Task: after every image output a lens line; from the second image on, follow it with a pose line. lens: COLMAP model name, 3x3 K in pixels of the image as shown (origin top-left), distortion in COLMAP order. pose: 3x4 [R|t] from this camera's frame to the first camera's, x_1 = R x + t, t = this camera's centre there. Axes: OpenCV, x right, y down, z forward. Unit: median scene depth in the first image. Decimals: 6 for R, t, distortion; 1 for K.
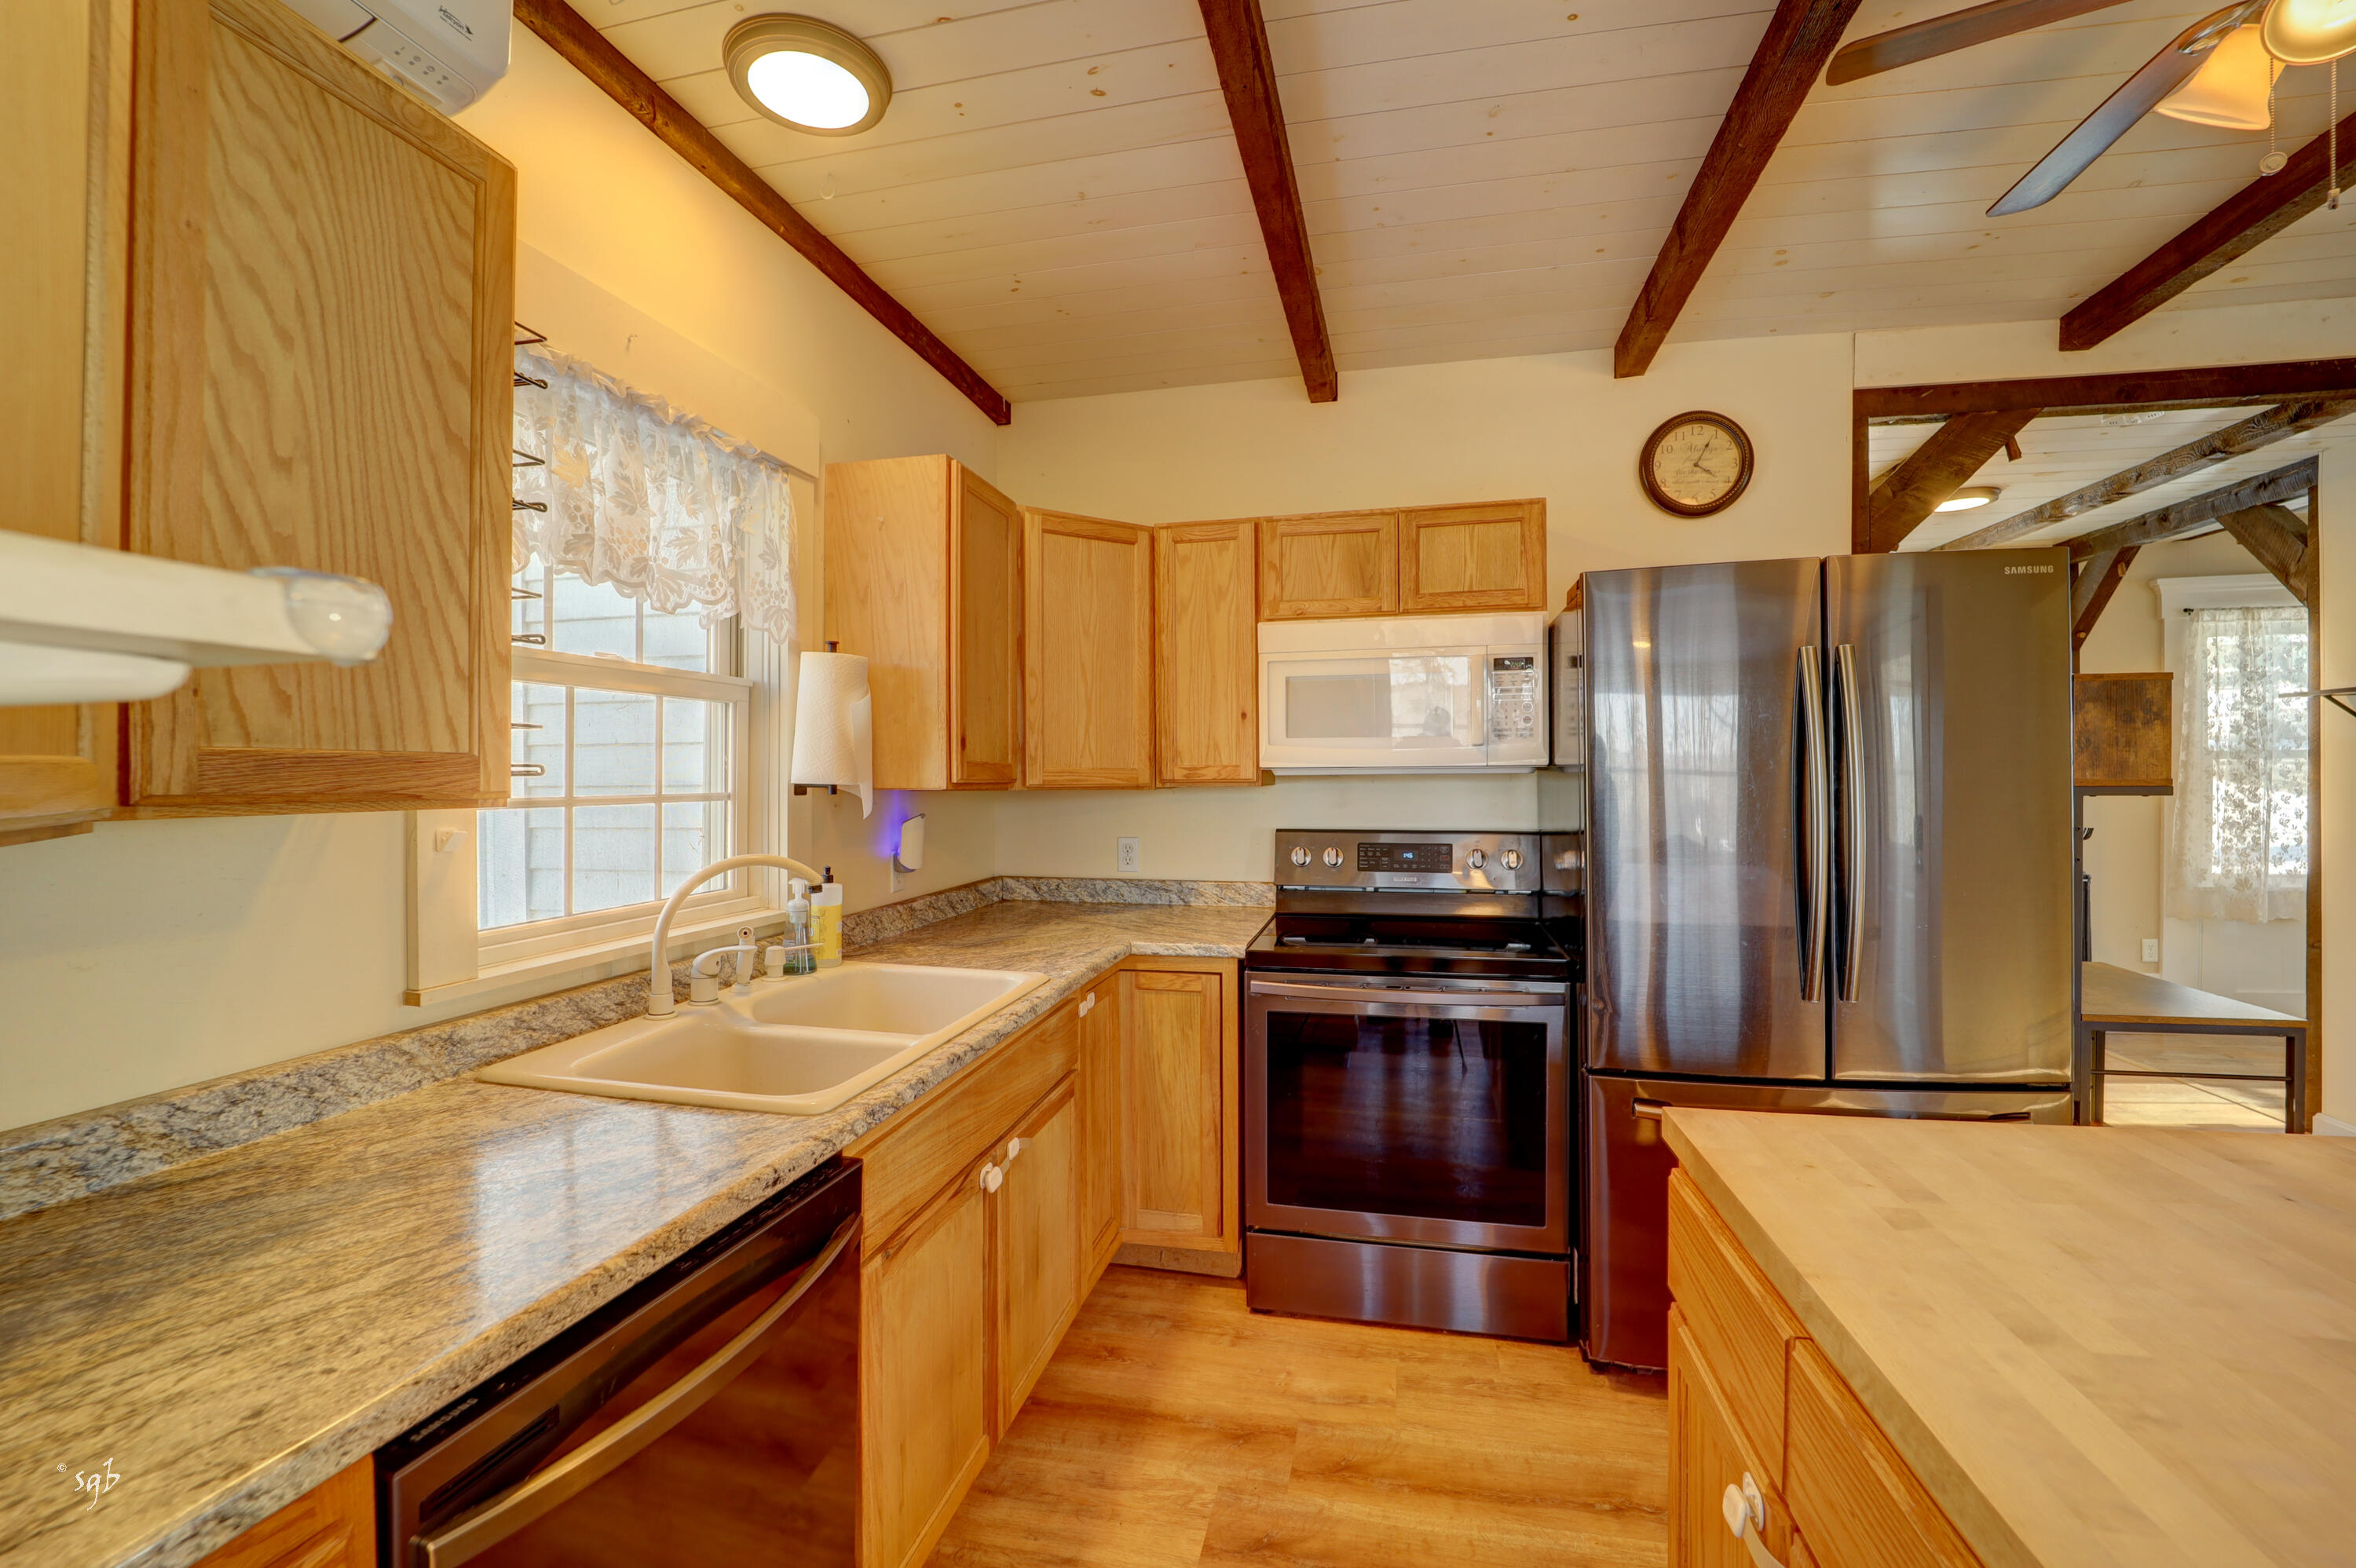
lens RADIAL K [[946.9, 0, 1171.9], [0, 946.9, 763.7], [0, 0, 1]] dist [-0.036469, -0.000063]
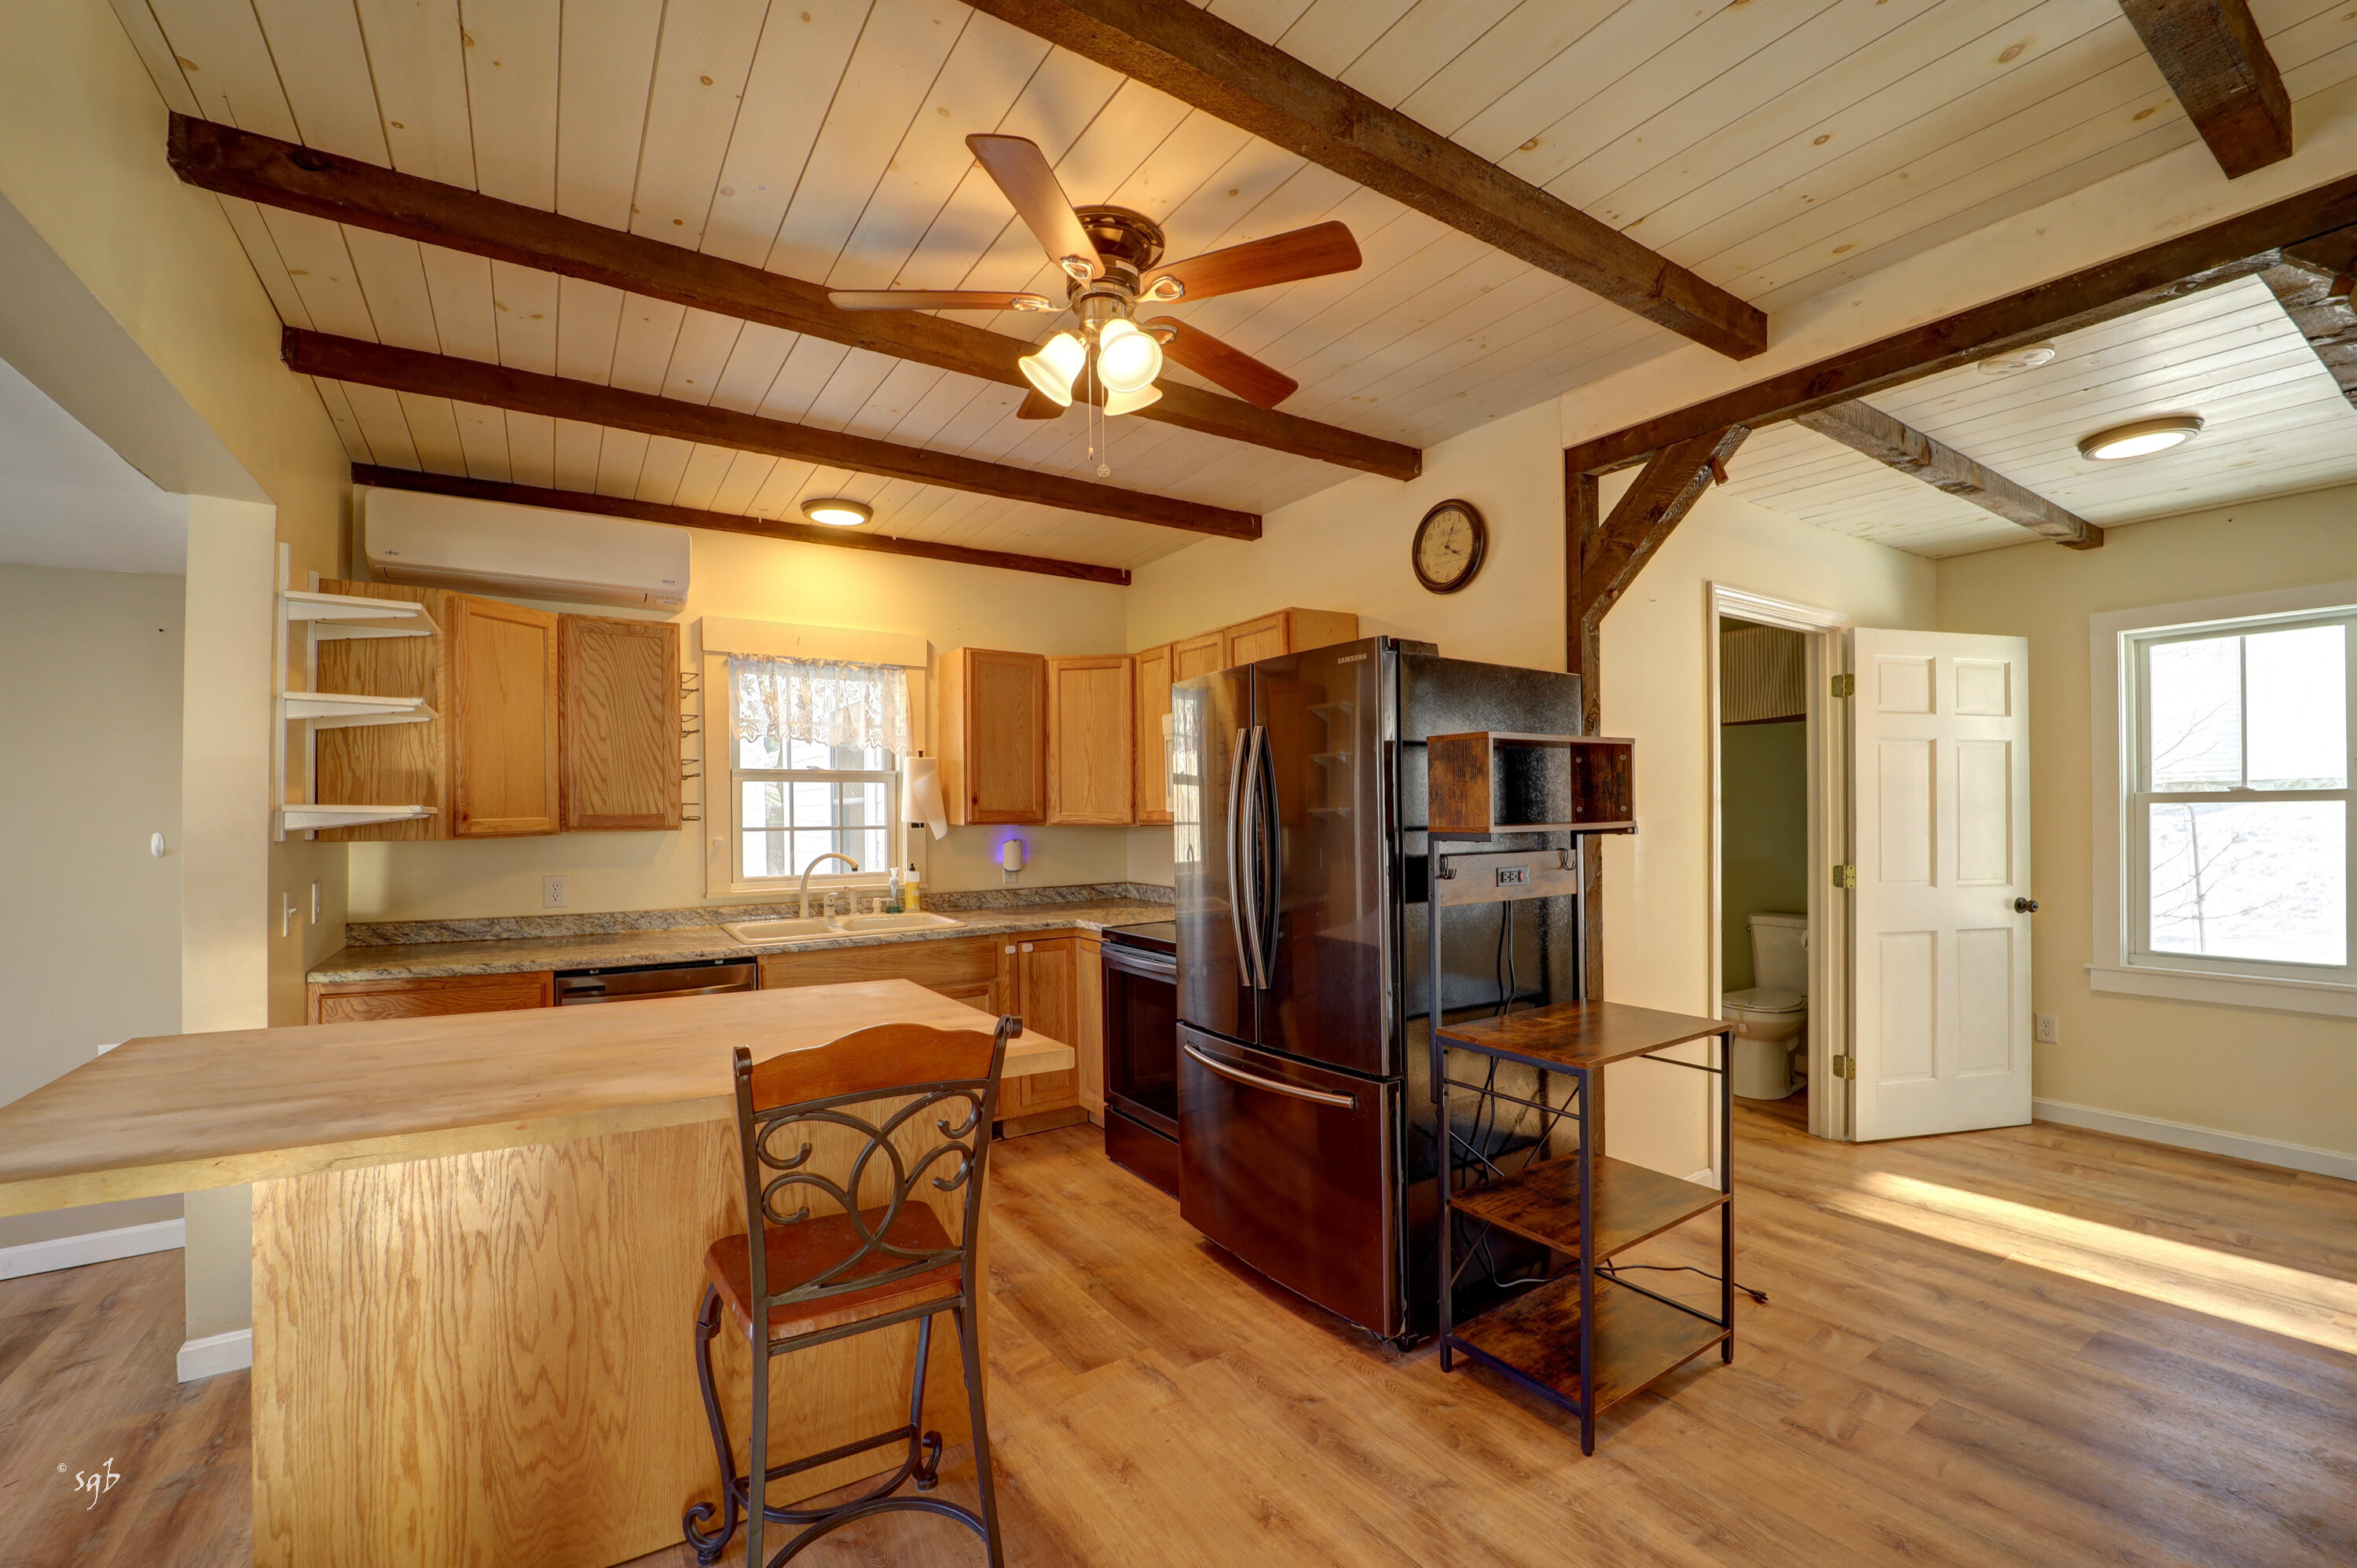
lens RADIAL K [[961.7, 0, 1174.8], [0, 961.7, 784.9], [0, 0, 1]] dist [-0.011269, -0.004006]
pose [[0.727241, -0.019160, -0.686115, 1.366750], [0.011967, 0.999812, -0.015235, -0.018027], [0.686278, 0.002869, 0.727334, -0.107962]]
